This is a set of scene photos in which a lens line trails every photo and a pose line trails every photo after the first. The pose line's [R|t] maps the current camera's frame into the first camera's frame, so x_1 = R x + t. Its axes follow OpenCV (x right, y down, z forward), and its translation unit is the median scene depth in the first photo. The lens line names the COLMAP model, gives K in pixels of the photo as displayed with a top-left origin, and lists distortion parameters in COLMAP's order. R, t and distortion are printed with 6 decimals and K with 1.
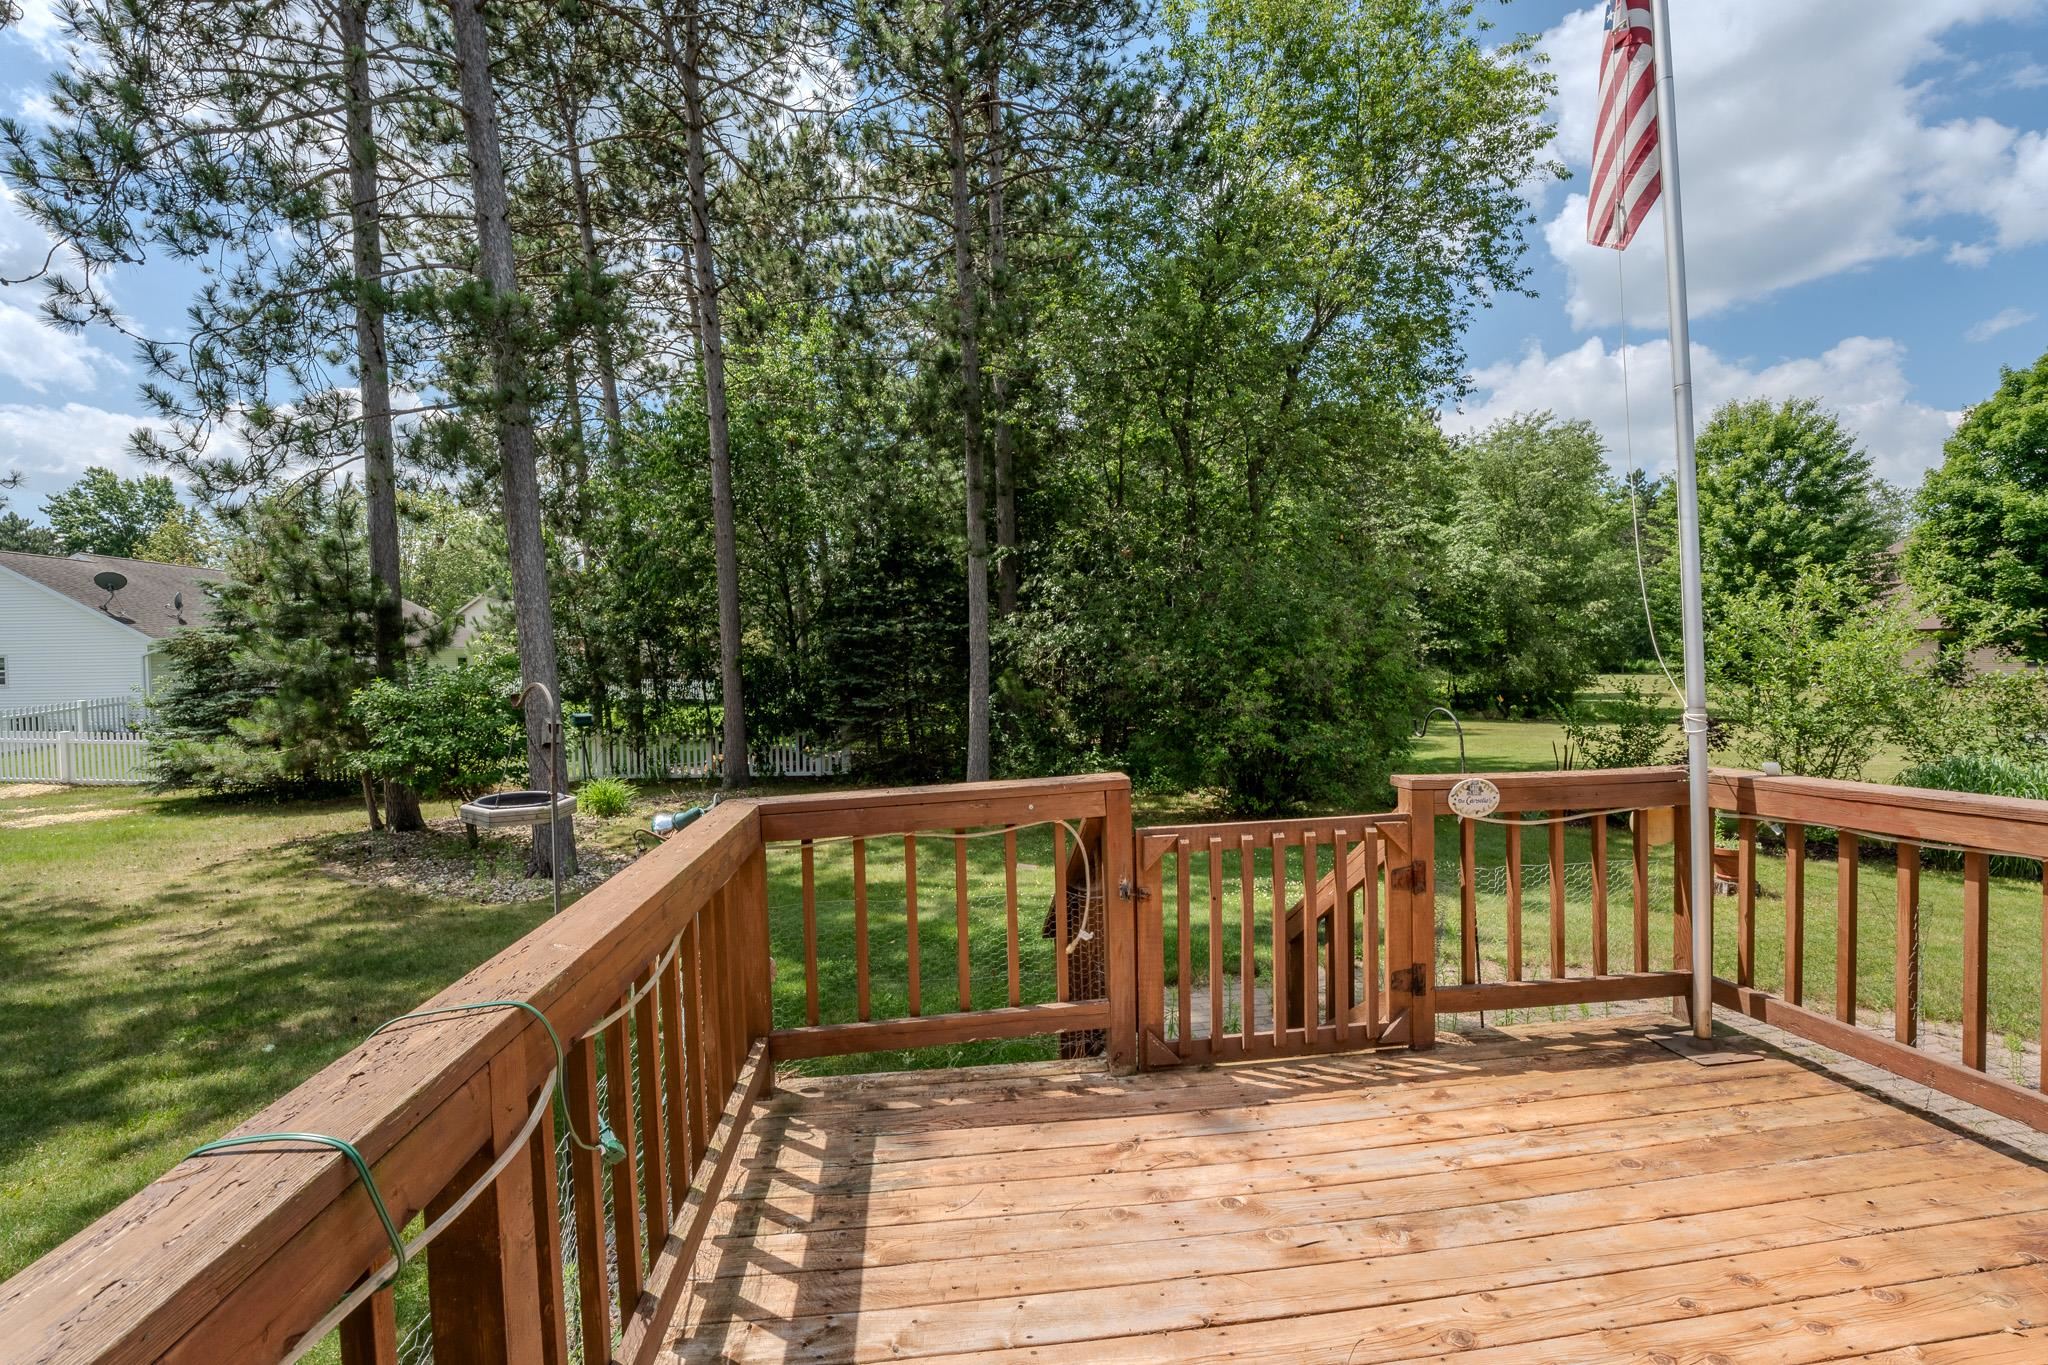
lens RADIAL K [[832.4, 0, 1026.0], [0, 832.4, 688.0], [0, 0, 1]] dist [-0.029701, 0.004627]
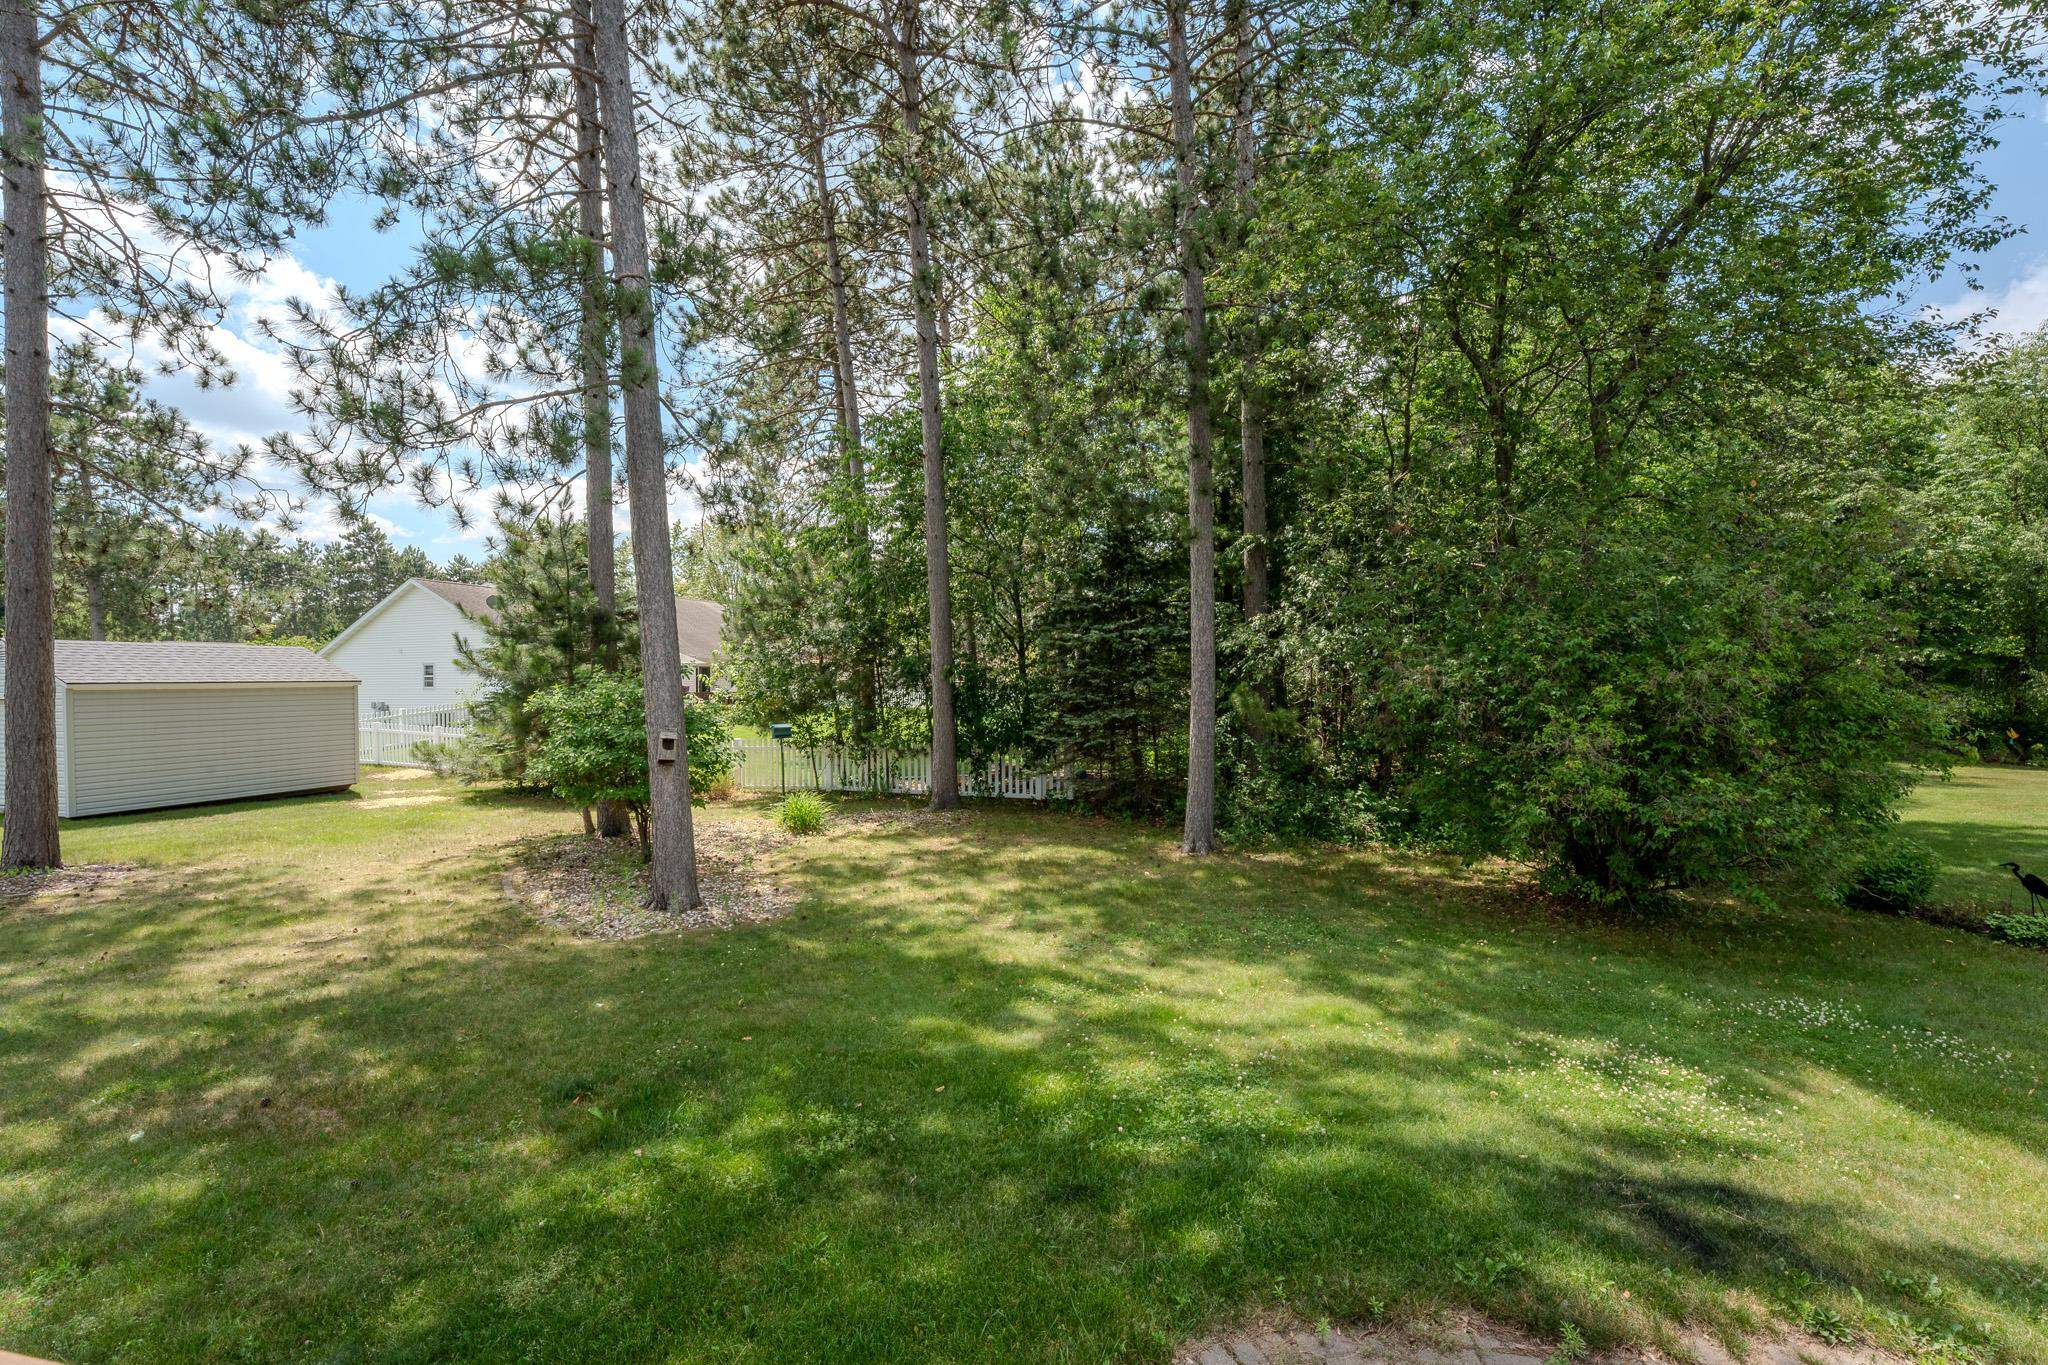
lens RADIAL K [[832.4, 0, 1026.0], [0, 832.4, 688.0], [0, 0, 1]] dist [-0.029701, 0.004627]
pose [[0.938461, 0.012910, -0.345143, 0.061932], [-0.018575, 0.999742, -0.013110, -0.003993], [0.344884, 0.018714, 0.938459, 0.188035]]
